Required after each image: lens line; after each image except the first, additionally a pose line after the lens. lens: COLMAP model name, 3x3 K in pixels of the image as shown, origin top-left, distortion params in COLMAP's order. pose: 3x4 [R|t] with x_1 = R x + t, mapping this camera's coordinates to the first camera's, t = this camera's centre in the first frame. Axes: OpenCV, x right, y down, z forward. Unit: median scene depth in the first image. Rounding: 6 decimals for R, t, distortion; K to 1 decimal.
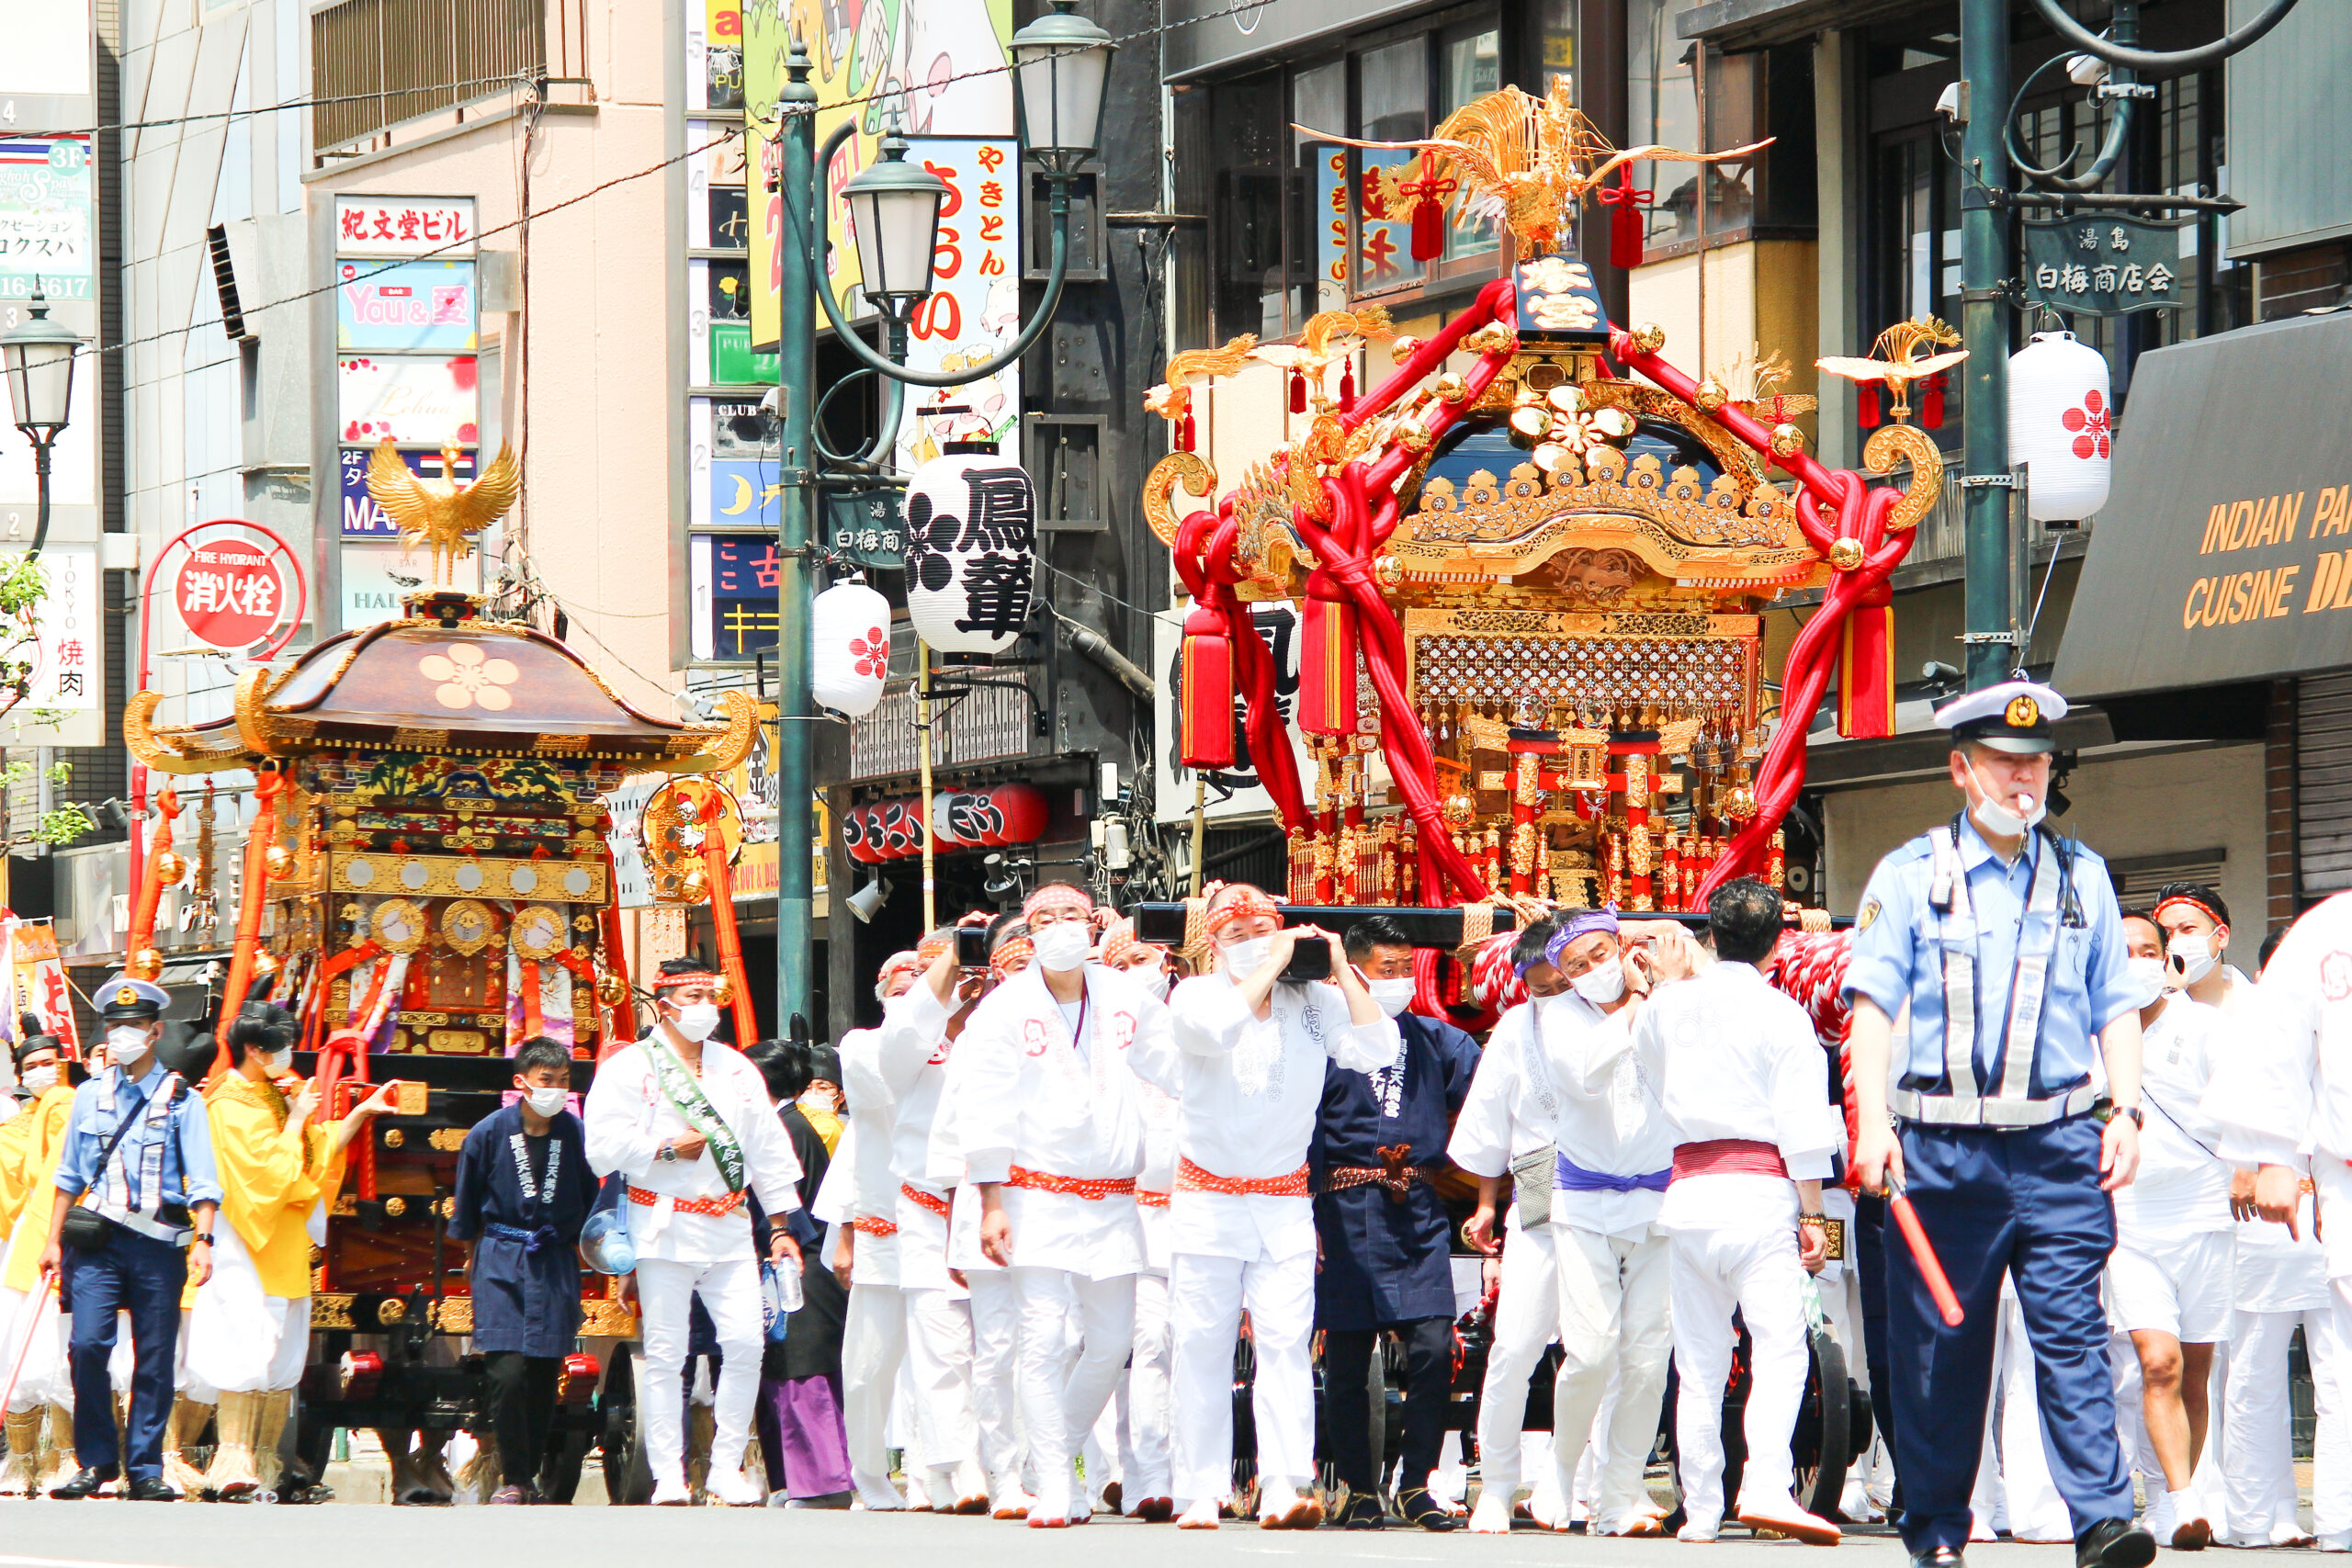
lens RADIAL K [[9173.1, 0, 1176.0], [0, 9173.1, 784.0], [0, 0, 1]] dist [0.001922, -2.144337]
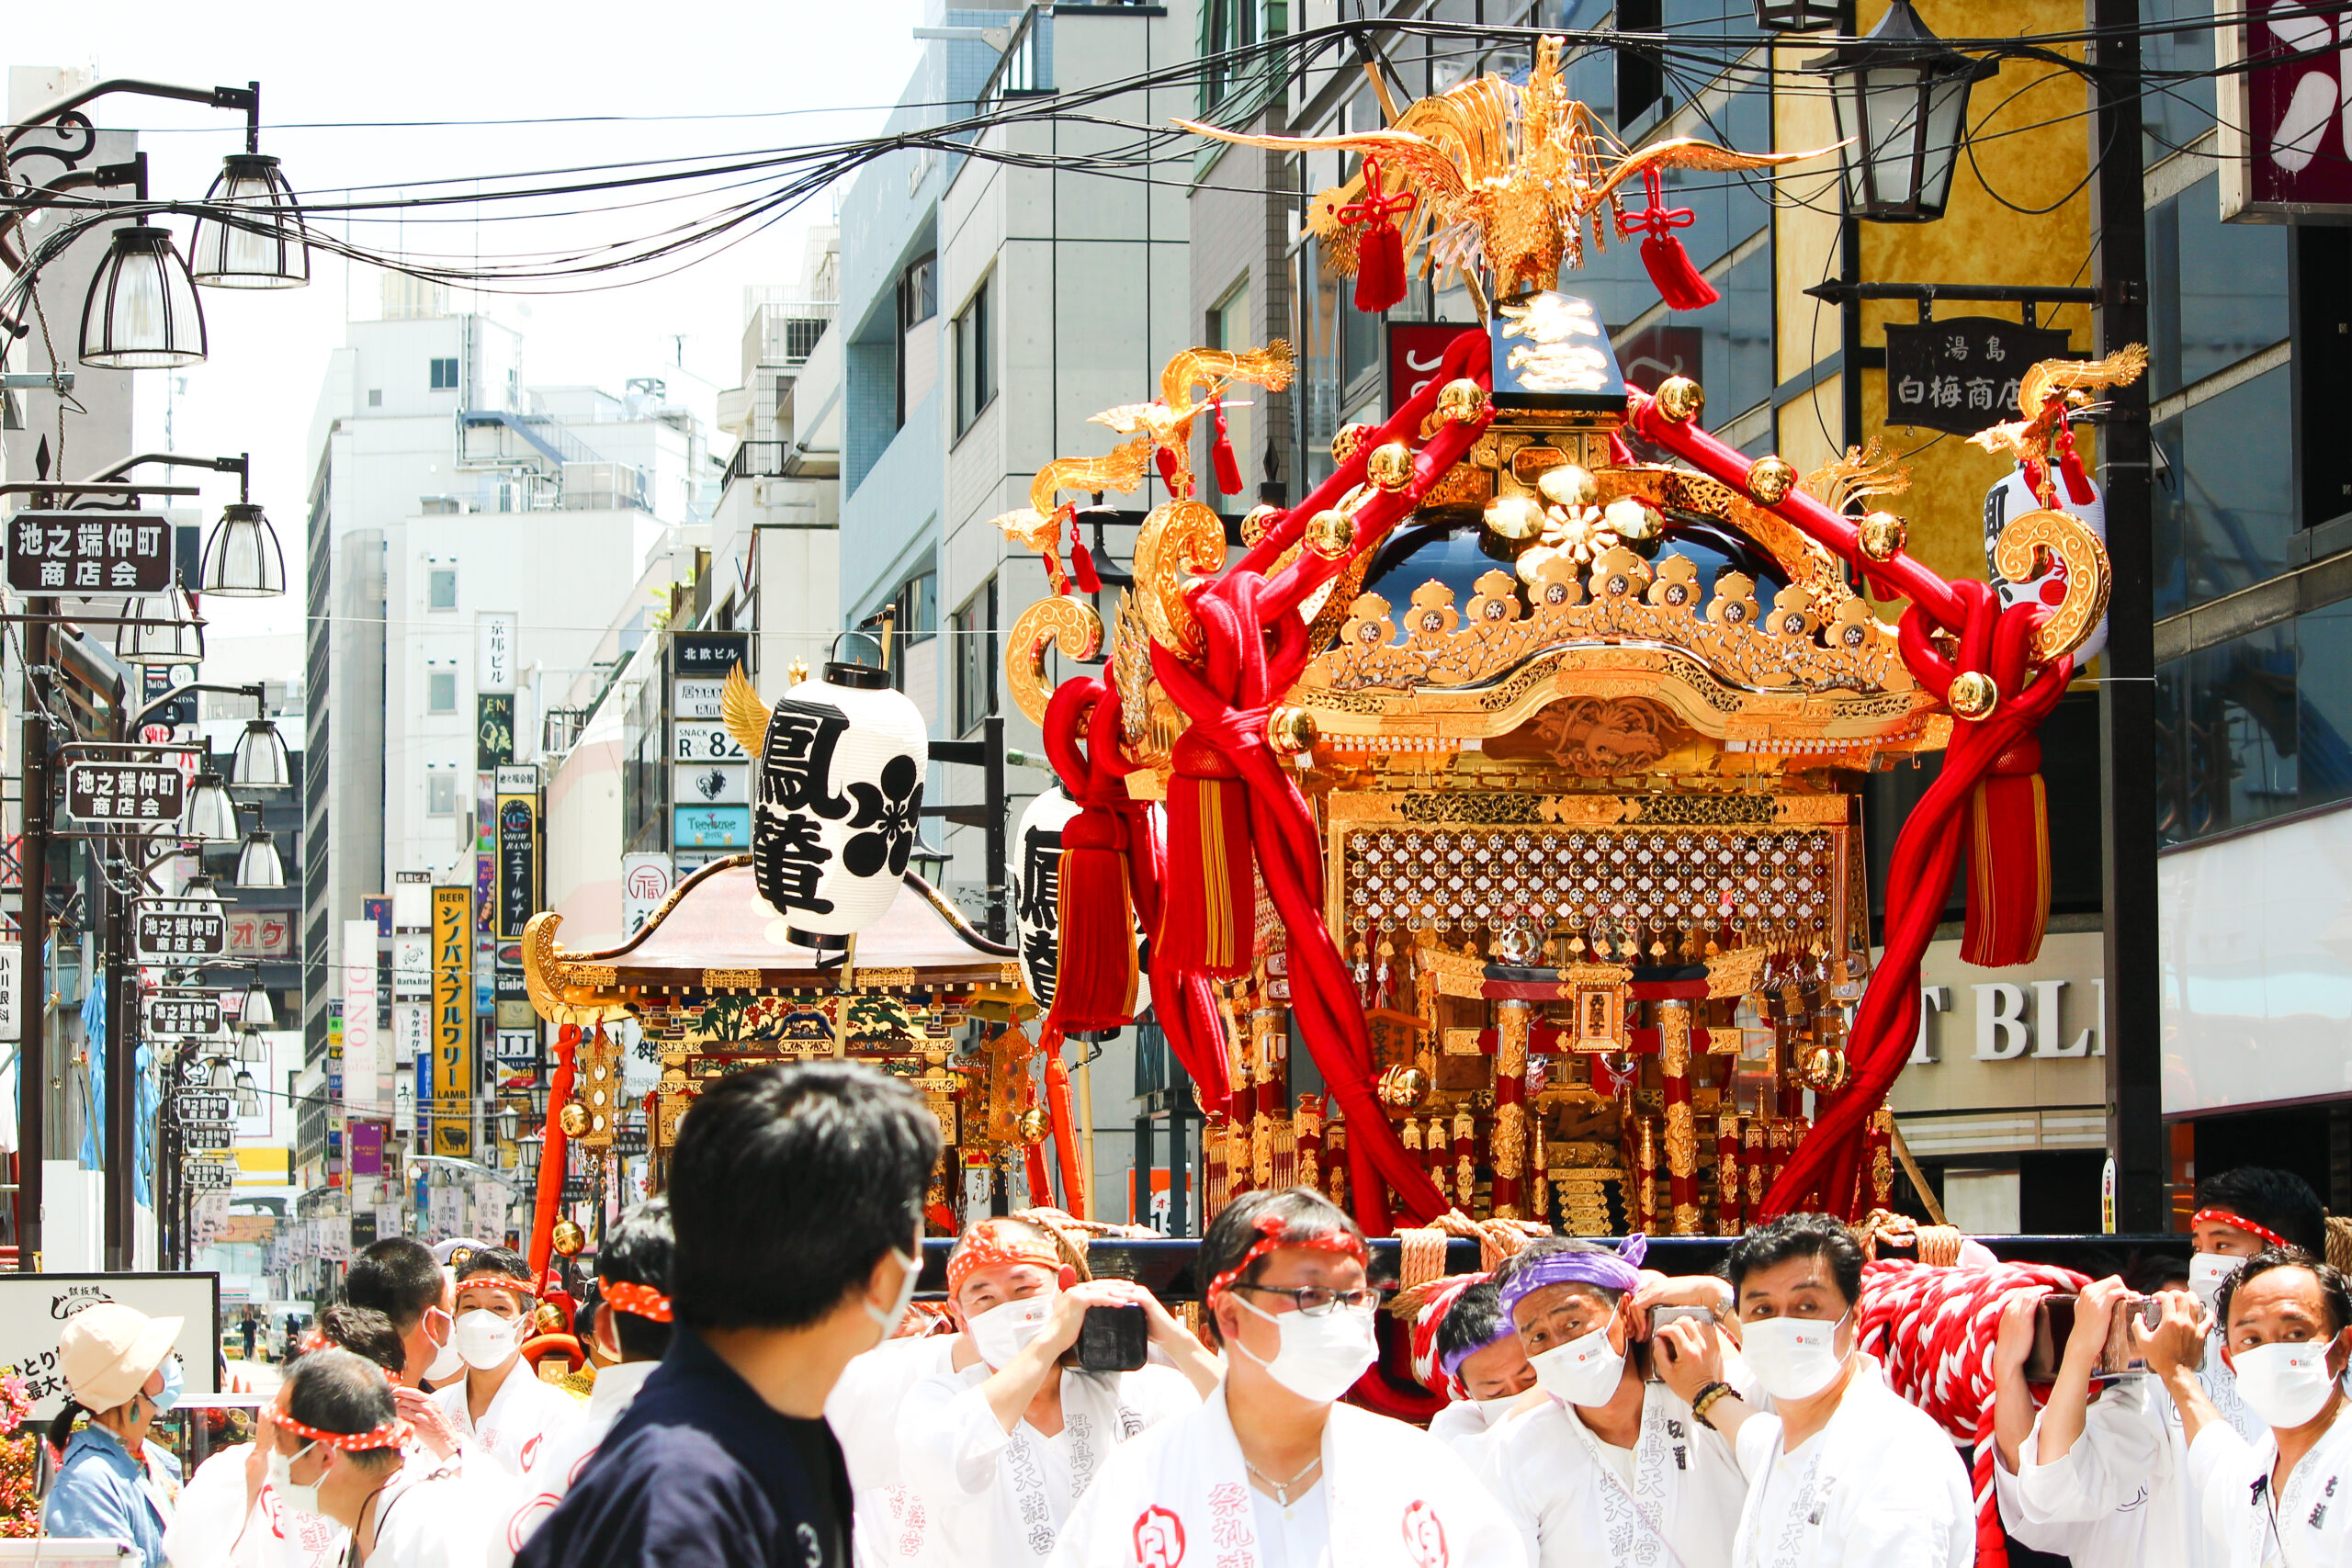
lens RADIAL K [[6319.0, 0, 1176.0], [0, 6319.0, 784.0], [0, 0, 1]] dist [-0.266732, -0.027048]
pose [[0.998669, -0.018933, -0.047986, 0.036051], [0.017205, 0.999197, -0.036183, -0.002903], [0.048632, 0.035309, 0.998192, 0.529165]]
